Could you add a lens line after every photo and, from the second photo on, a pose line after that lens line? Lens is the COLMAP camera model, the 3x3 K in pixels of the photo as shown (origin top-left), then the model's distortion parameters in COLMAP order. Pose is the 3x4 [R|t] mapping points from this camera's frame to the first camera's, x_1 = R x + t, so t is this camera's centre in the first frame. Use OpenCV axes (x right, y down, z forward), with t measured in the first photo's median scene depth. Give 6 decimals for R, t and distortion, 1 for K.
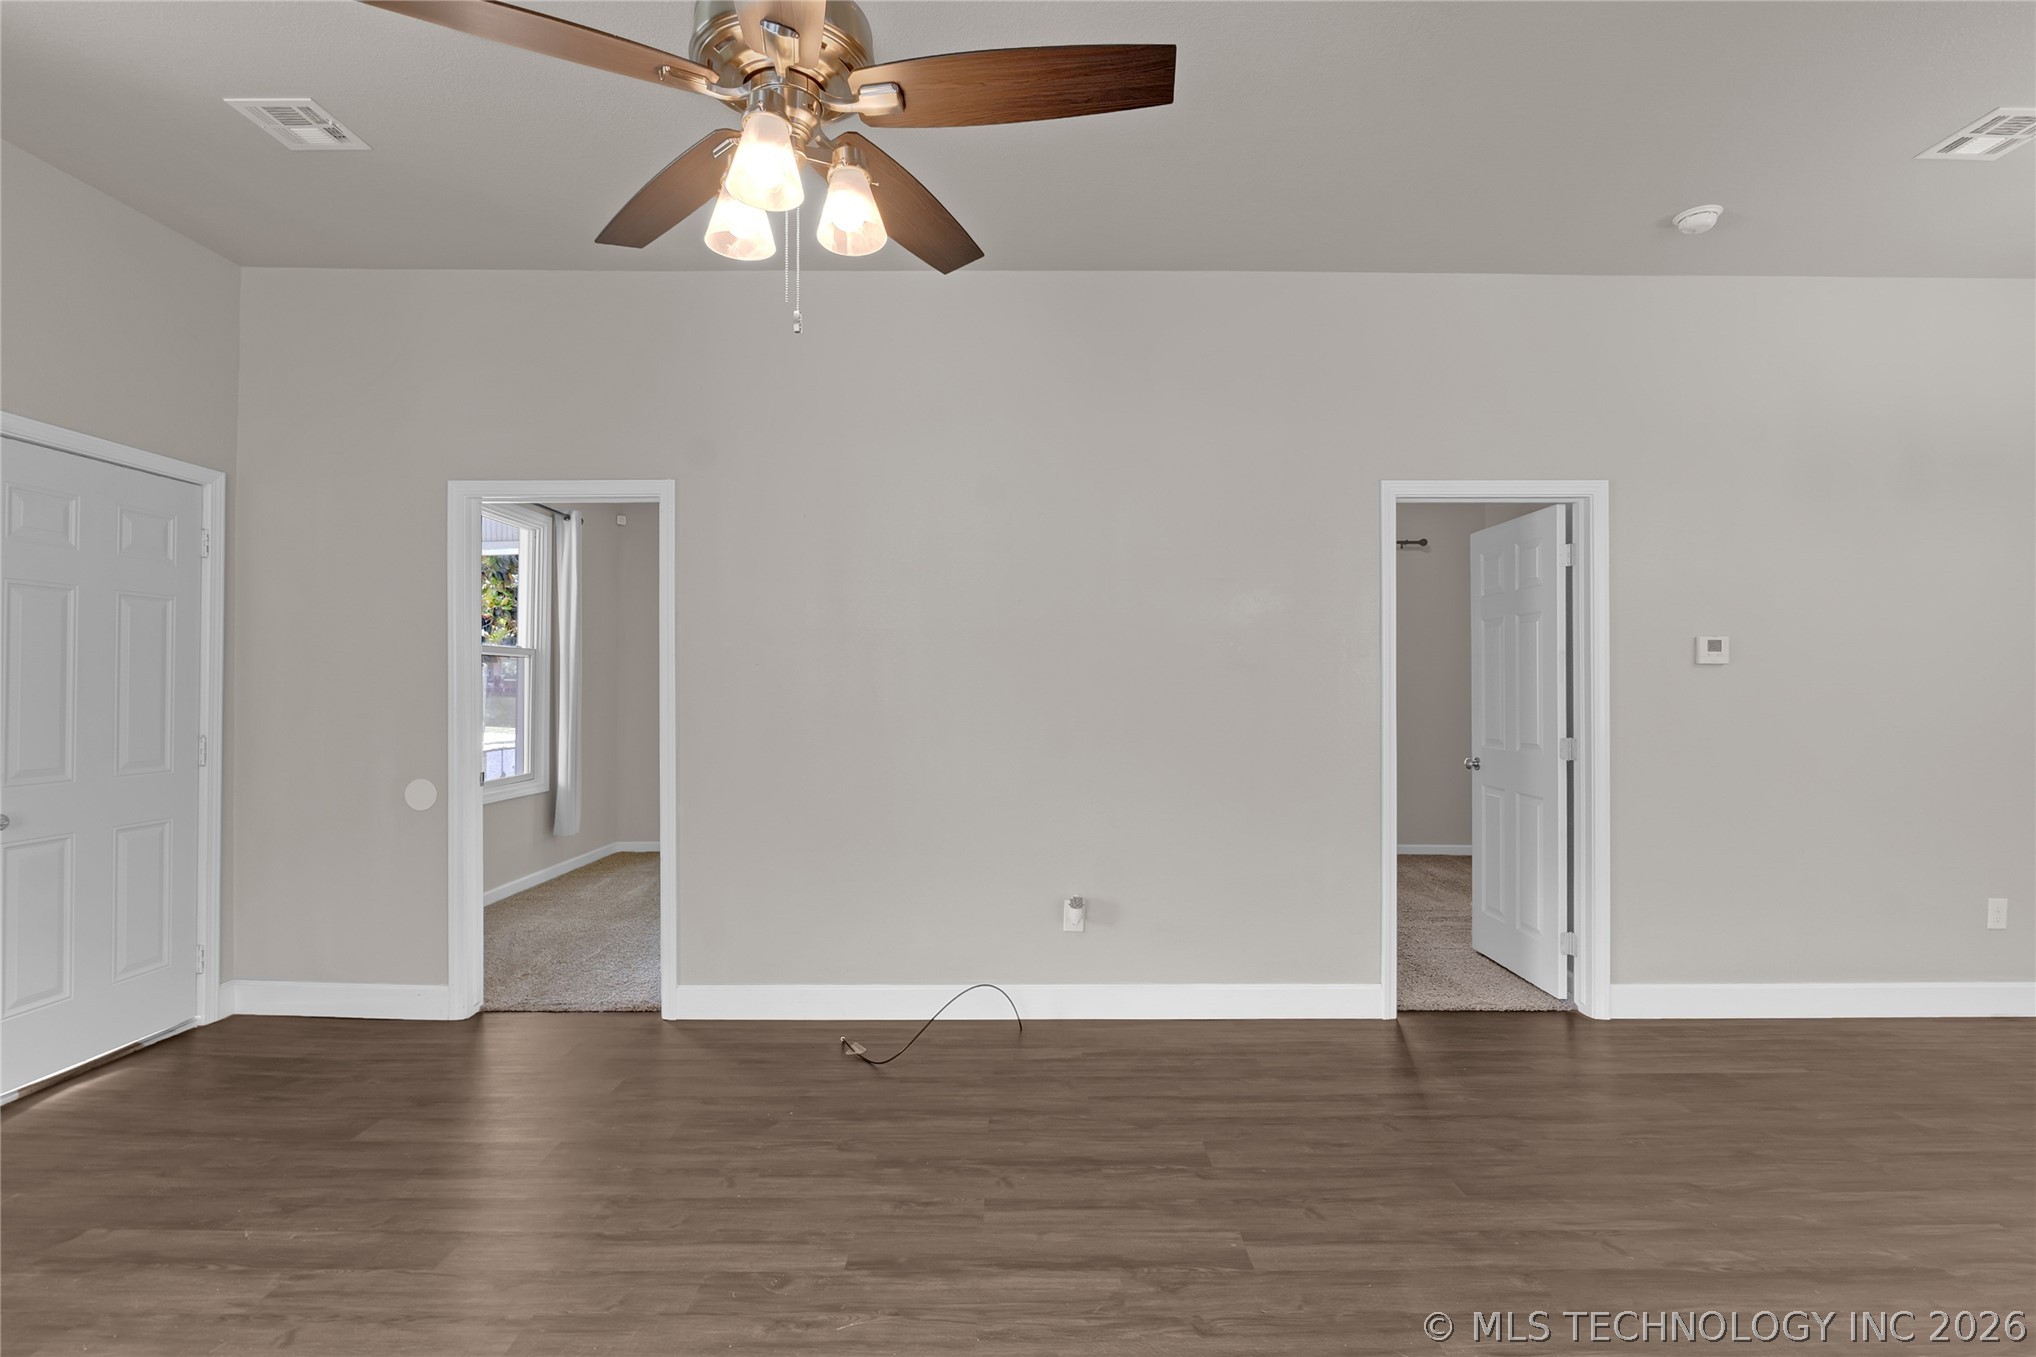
lens RADIAL K [[939.1, 0, 977.5], [0, 939.1, 687.0], [0, 0, 1]] dist [-0.004088, -0.001317]
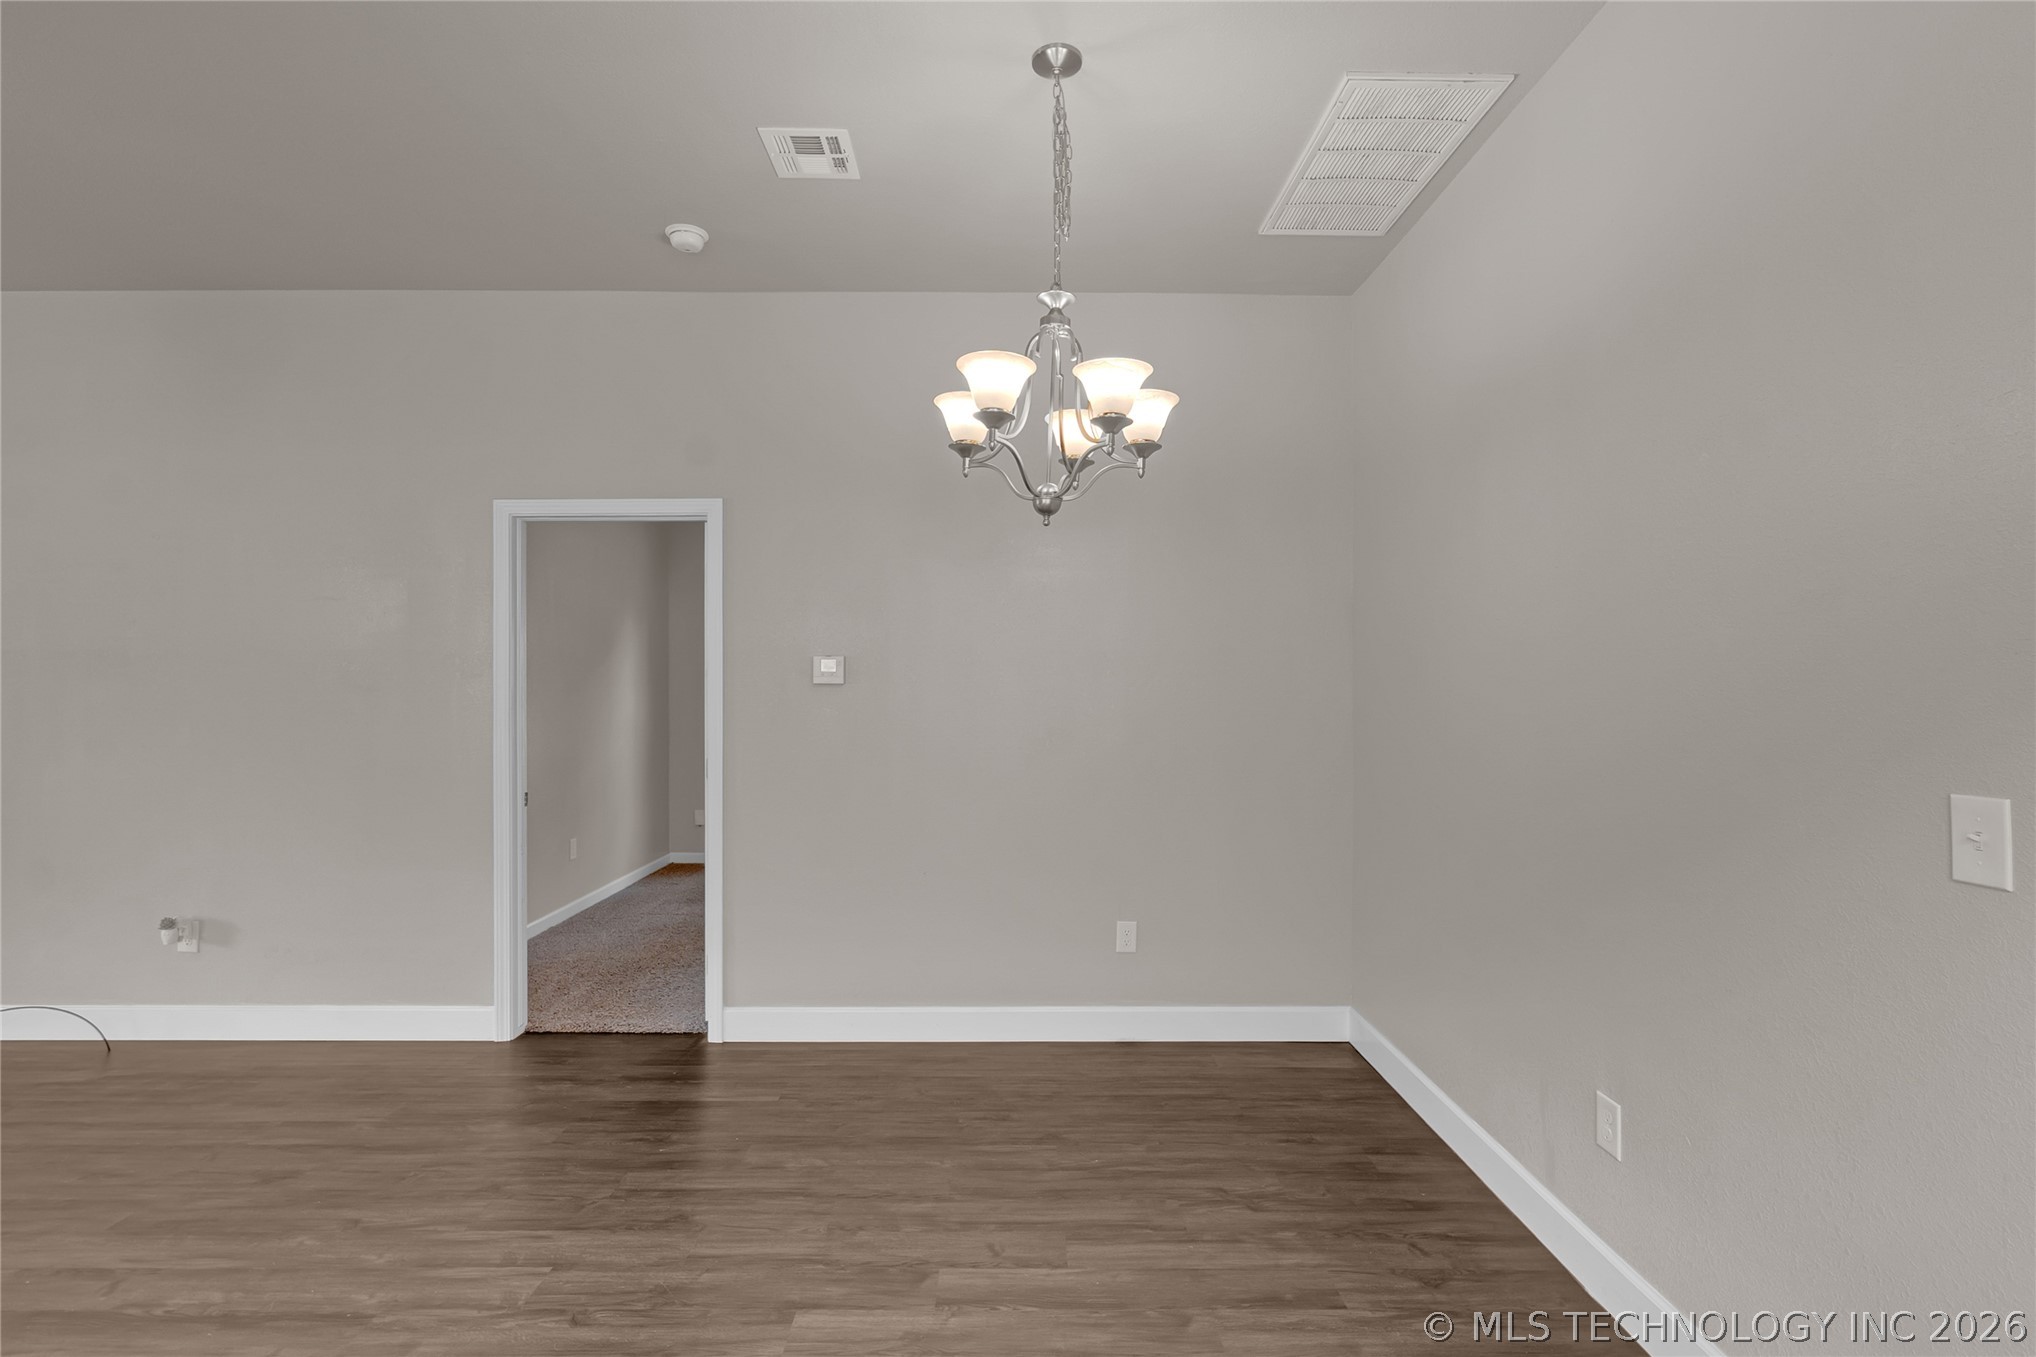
lens RADIAL K [[936.9, 0, 1003.8], [0, 936.9, 693.4], [0, 0, 1]] dist [-0.012503, 0.001462]
pose [[0.999938, 0.002212, 0.010899, 1.078963], [-0.002298, 0.999966, 0.007859, -0.025988], [-0.010882, -0.007884, 0.999910, 0.011757]]
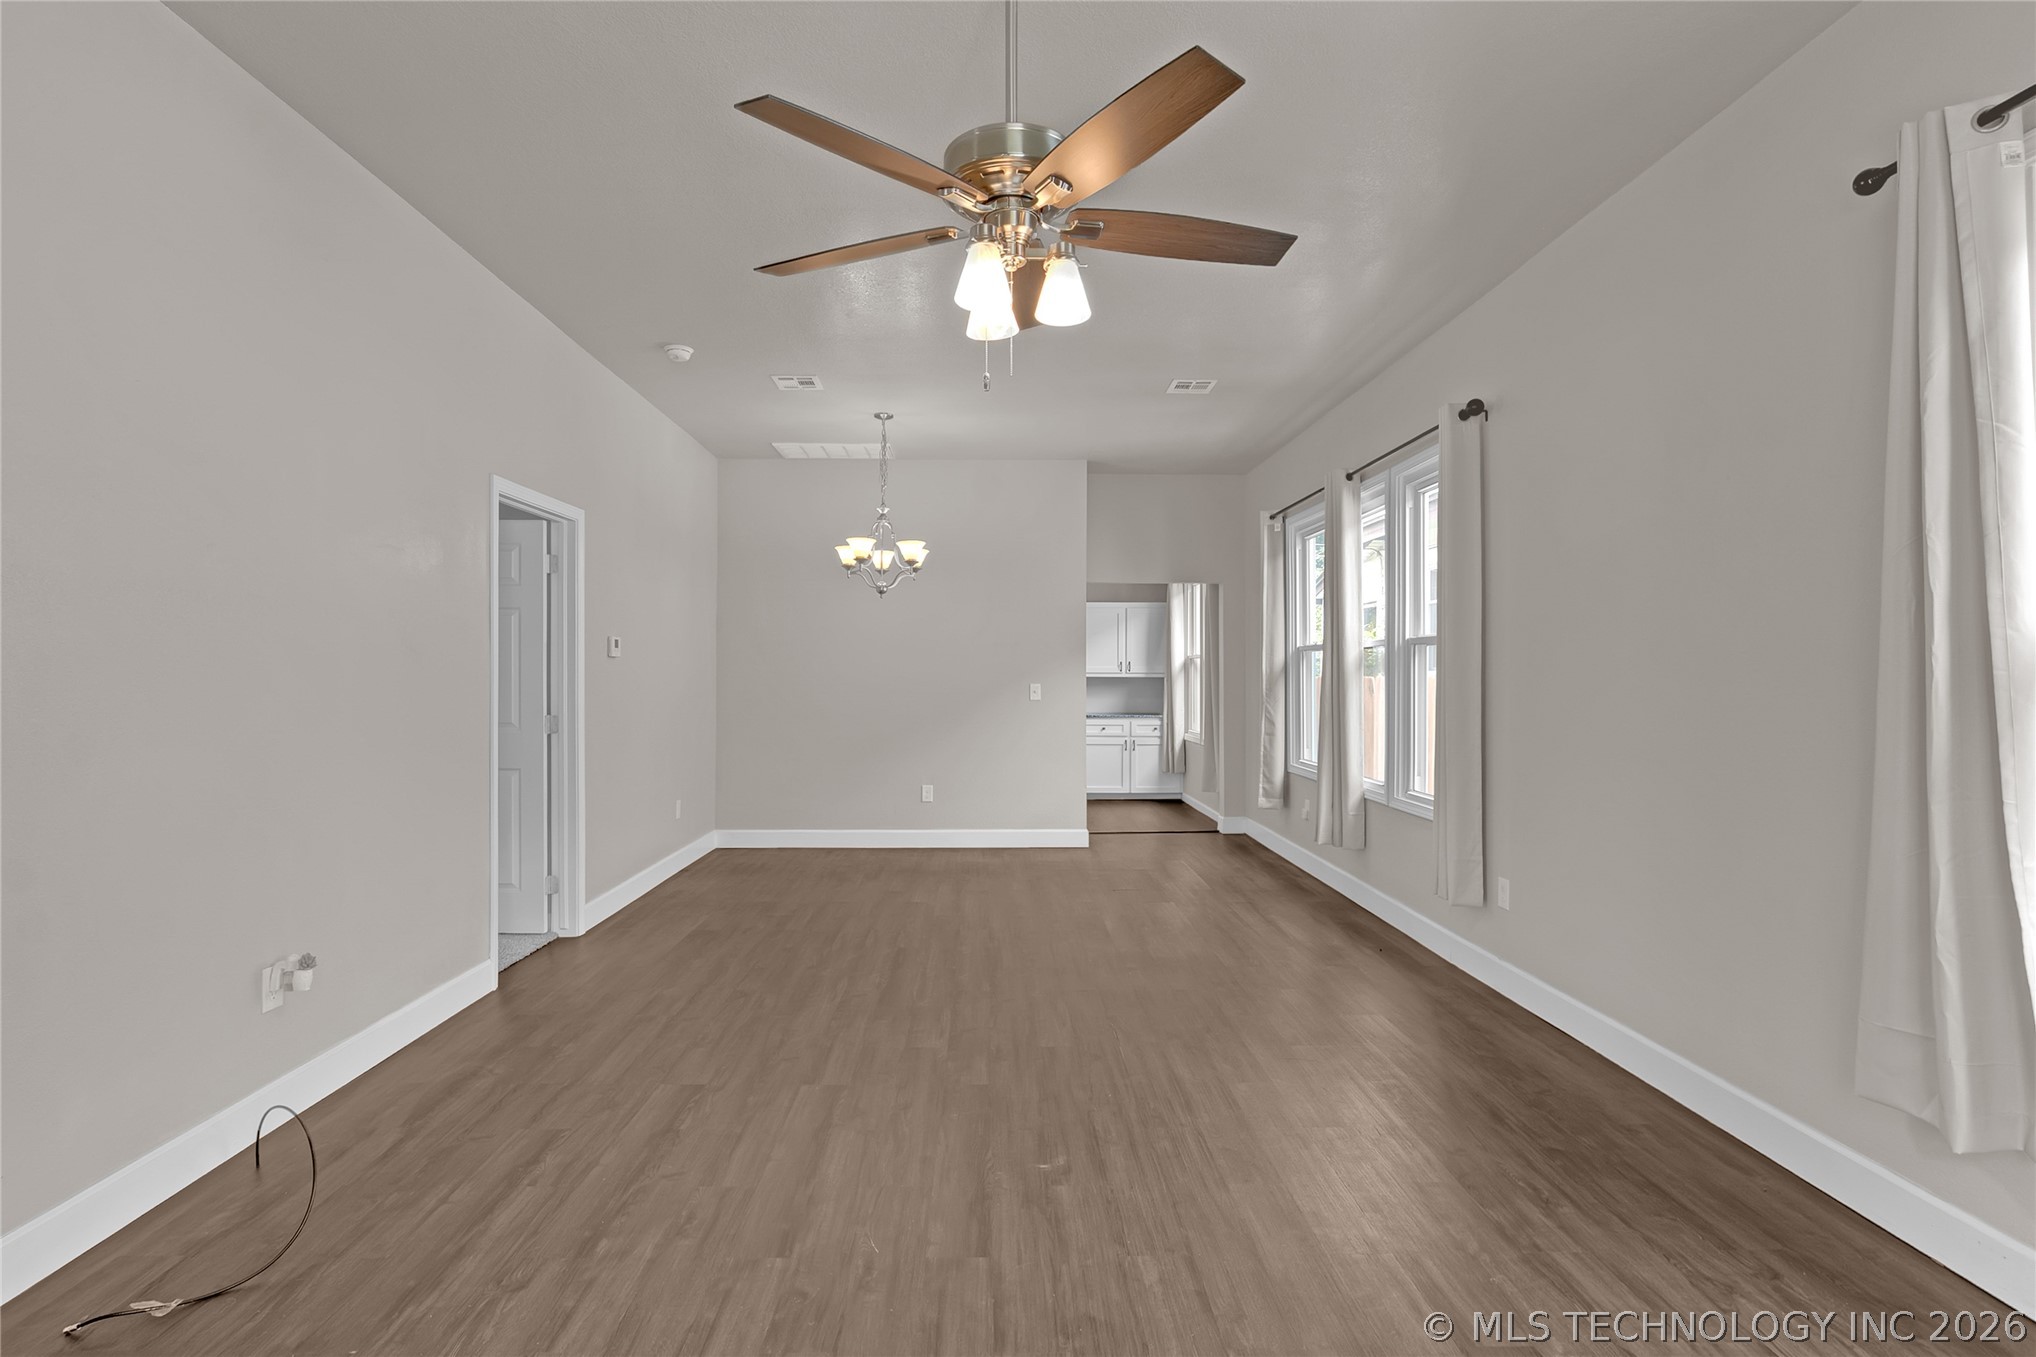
lens RADIAL K [[972.8, 0, 1031.7], [0, 972.8, 691.4], [0, 0, 1]] dist [-0.004423, 0.001511]
pose [[-0.044366, -0.017393, 0.998864, -0.758078], [-0.002275, 0.999848, 0.017309, 0.000186], [-0.999013, -0.001504, -0.044399, 0.508063]]
